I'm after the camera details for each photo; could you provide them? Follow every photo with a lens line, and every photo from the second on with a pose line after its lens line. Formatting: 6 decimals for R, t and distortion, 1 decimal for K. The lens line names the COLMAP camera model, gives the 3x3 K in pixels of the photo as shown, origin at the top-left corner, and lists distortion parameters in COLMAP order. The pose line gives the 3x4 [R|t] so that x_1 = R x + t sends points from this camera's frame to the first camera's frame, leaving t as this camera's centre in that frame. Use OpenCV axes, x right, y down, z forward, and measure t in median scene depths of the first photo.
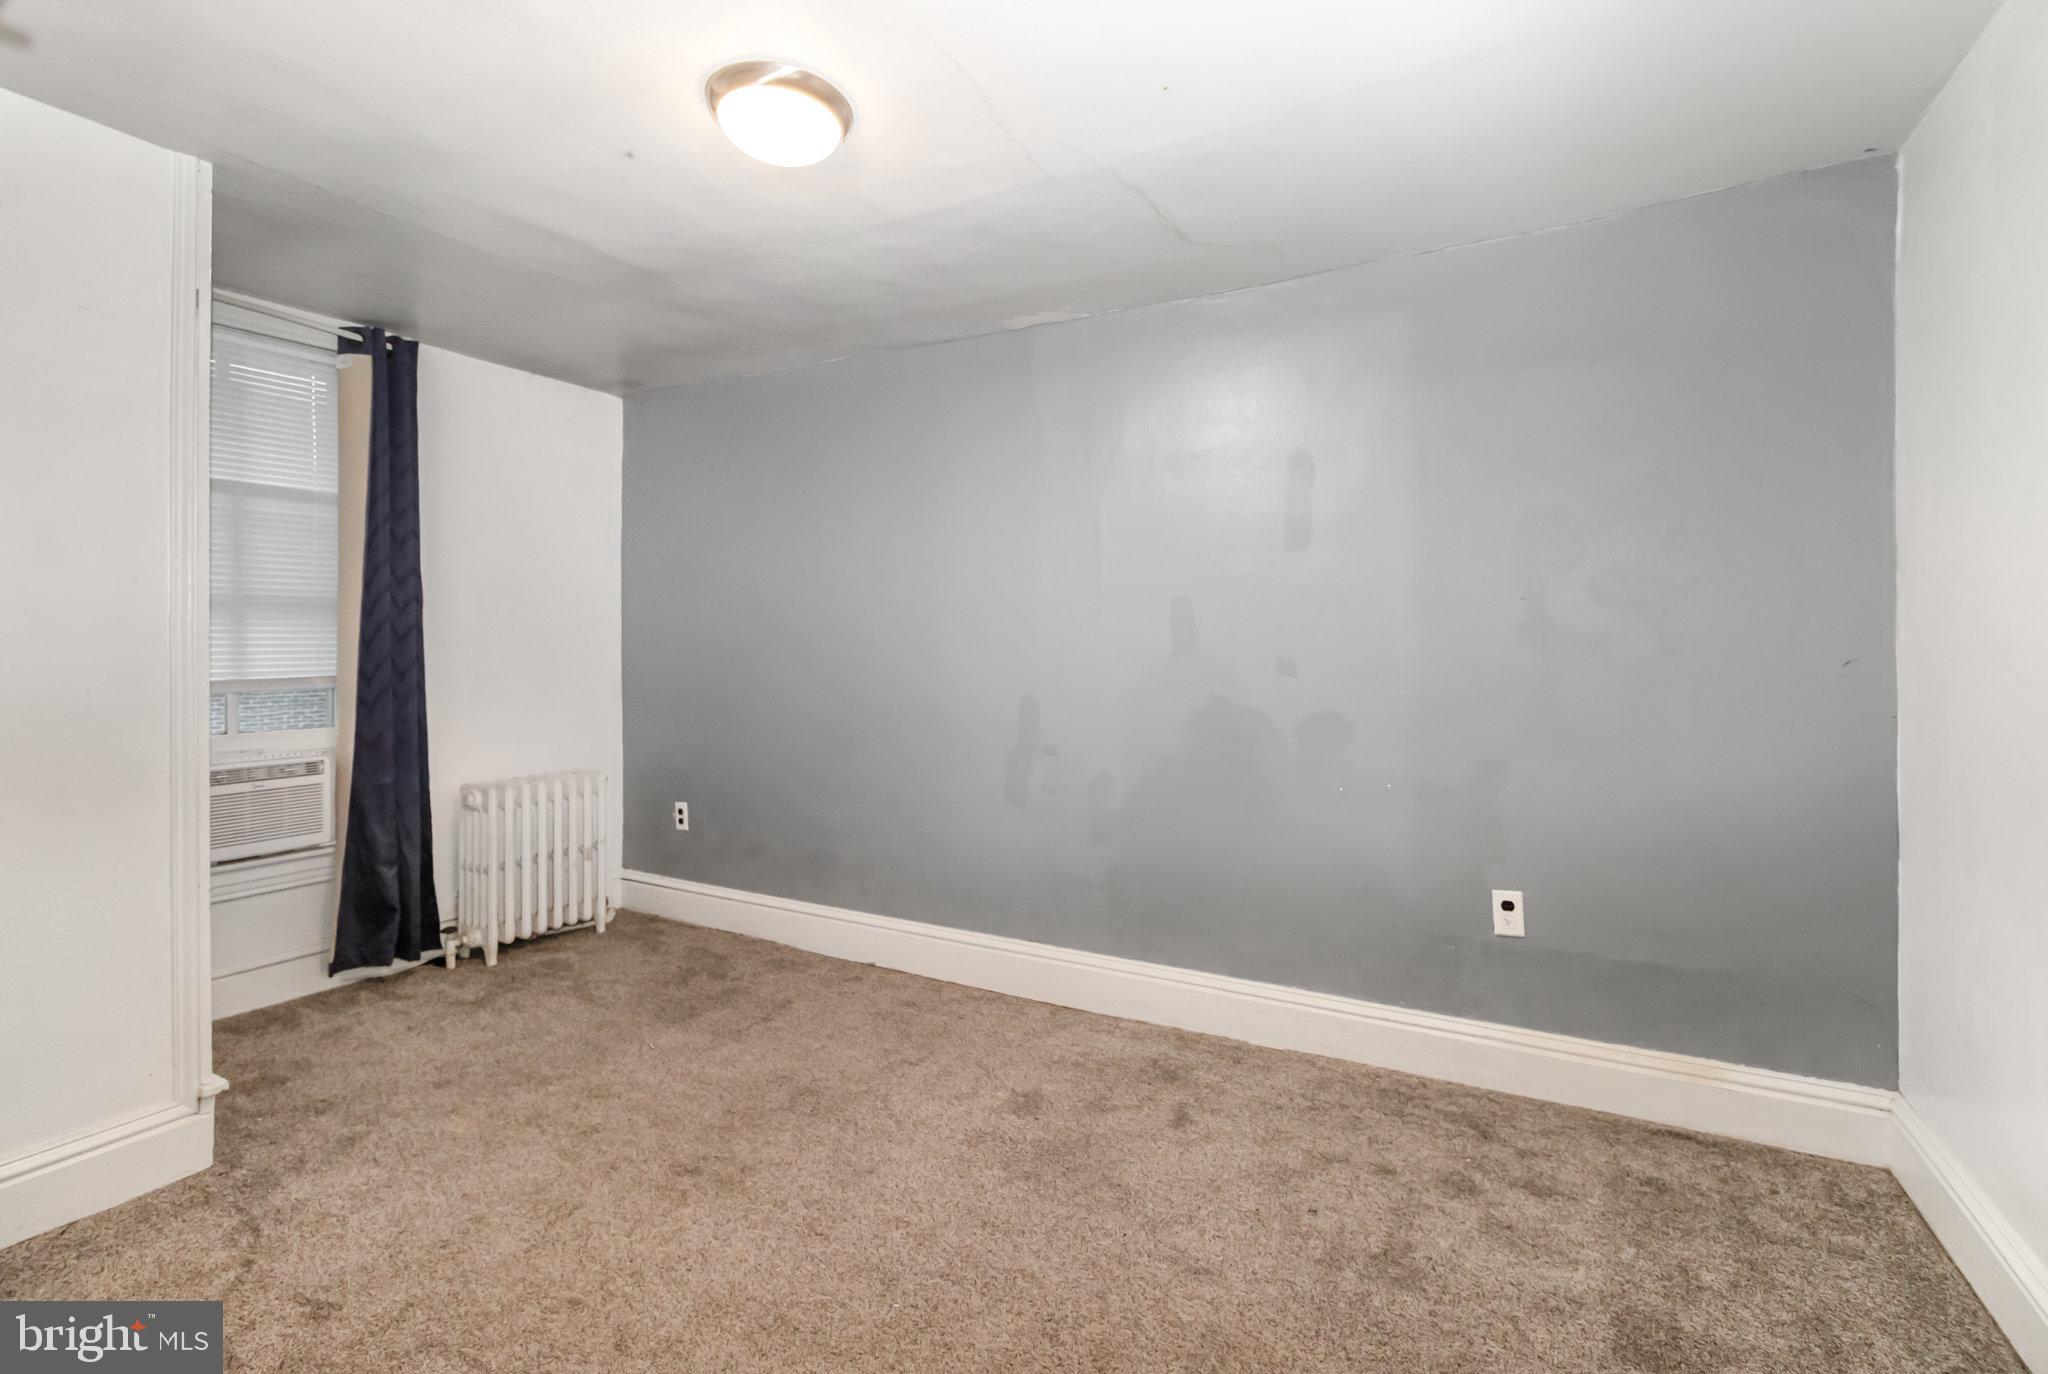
lens RADIAL K [[960.2, 0, 1031.8], [0, 960.2, 670.4], [0, 0, 1]] dist [-0.000161, -0.000206]
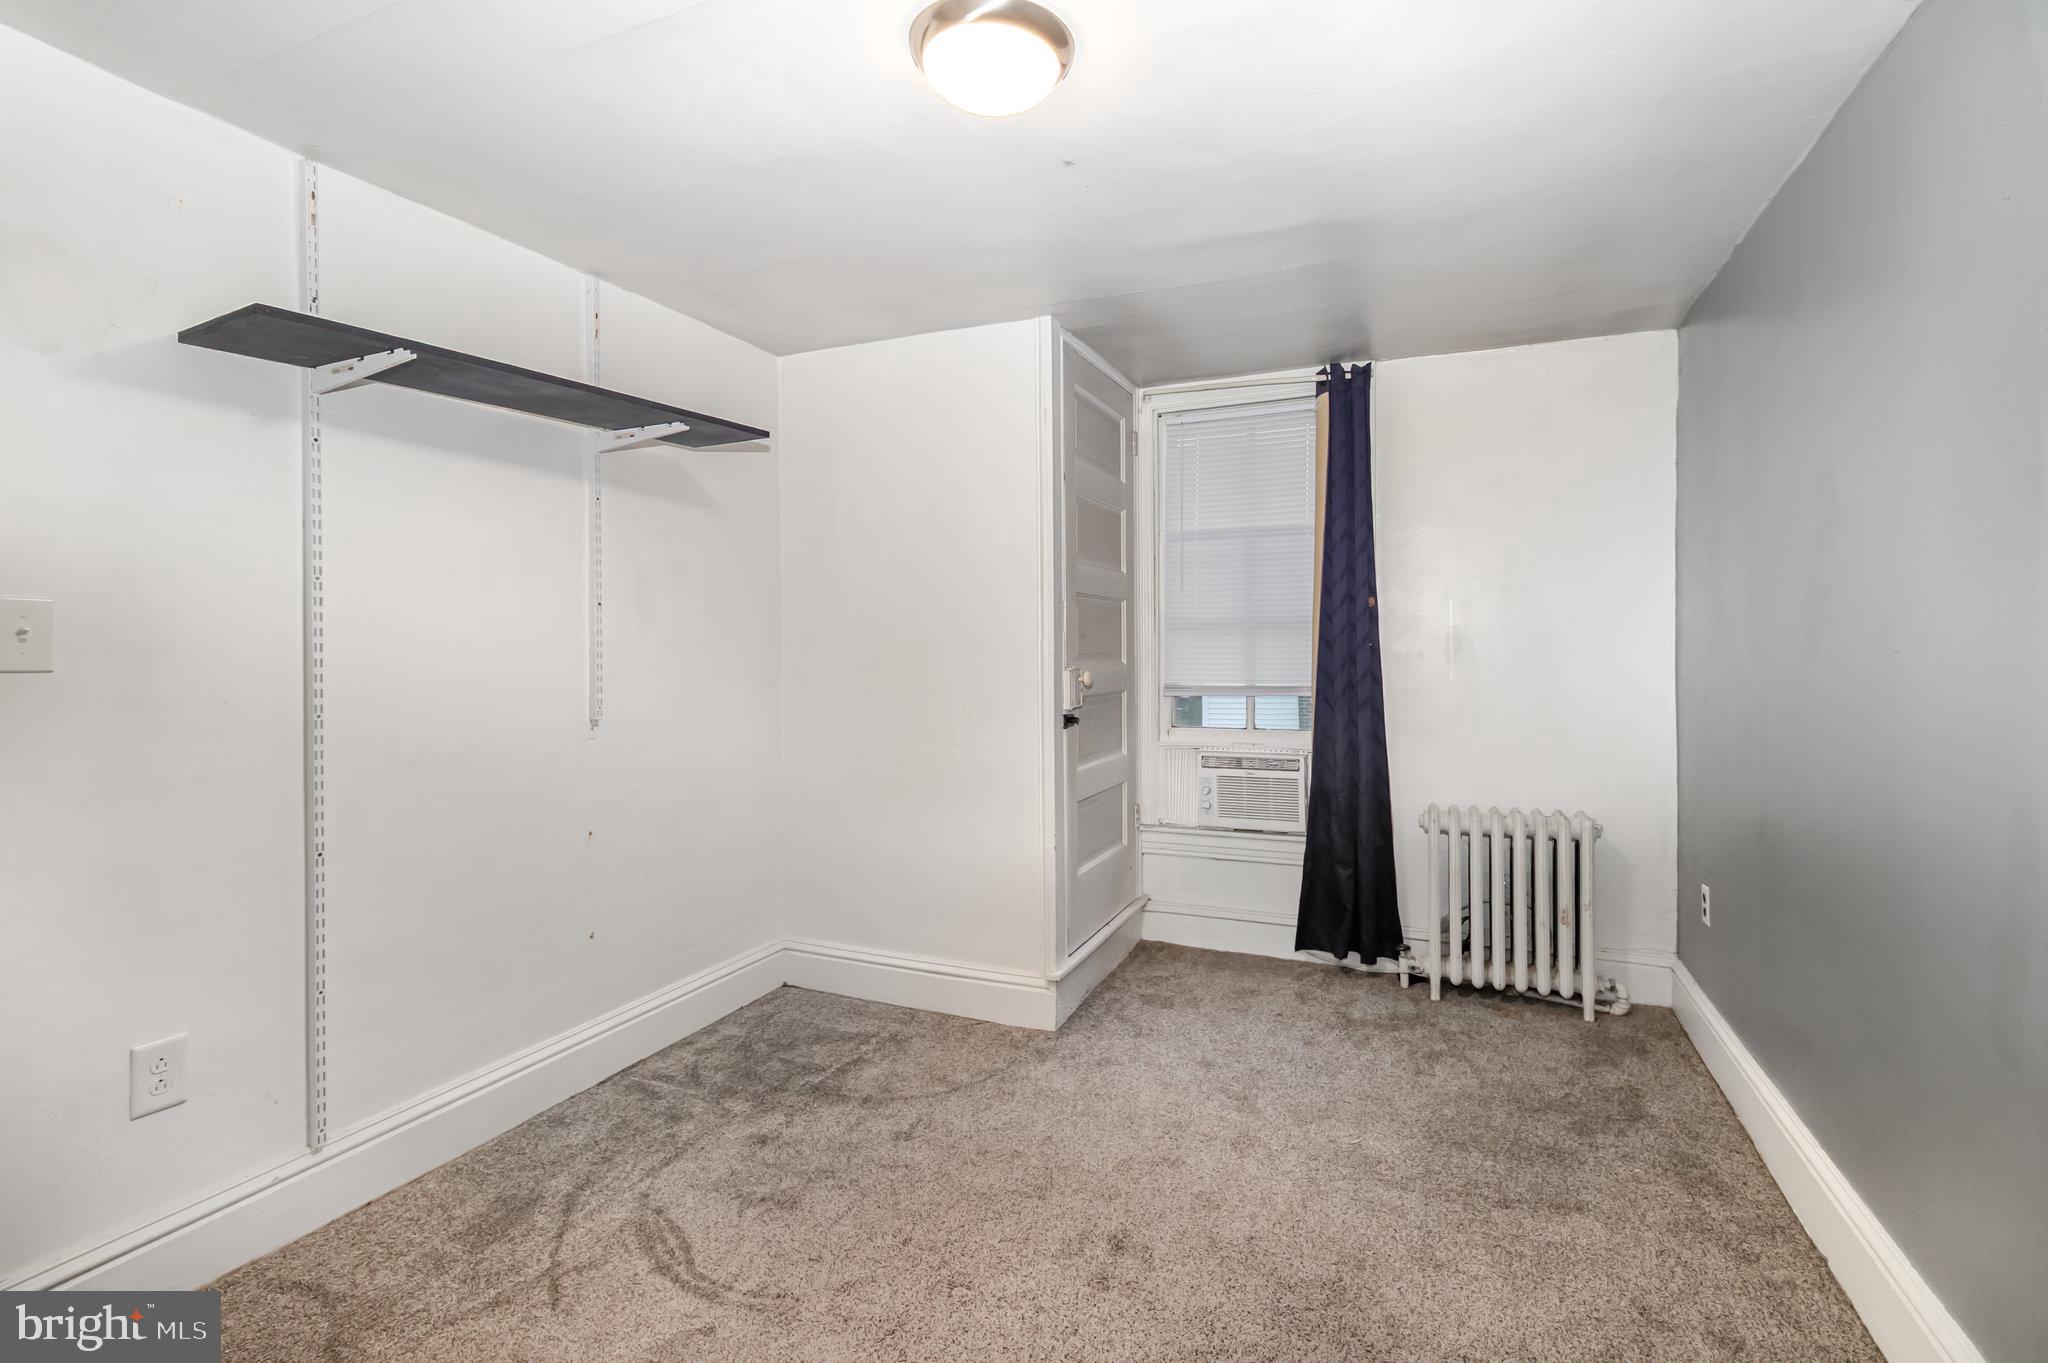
lens RADIAL K [[959.3, 0, 1024.1], [0, 959.3, 674.9], [0, 0, 1]] dist [0.000646, 0.000124]
pose [[0.089772, 0.026242, -0.995617, 0.364012], [-0.024558, 0.999407, 0.024128, -0.026104], [0.995660, 0.022285, 0.090363, 0.567107]]
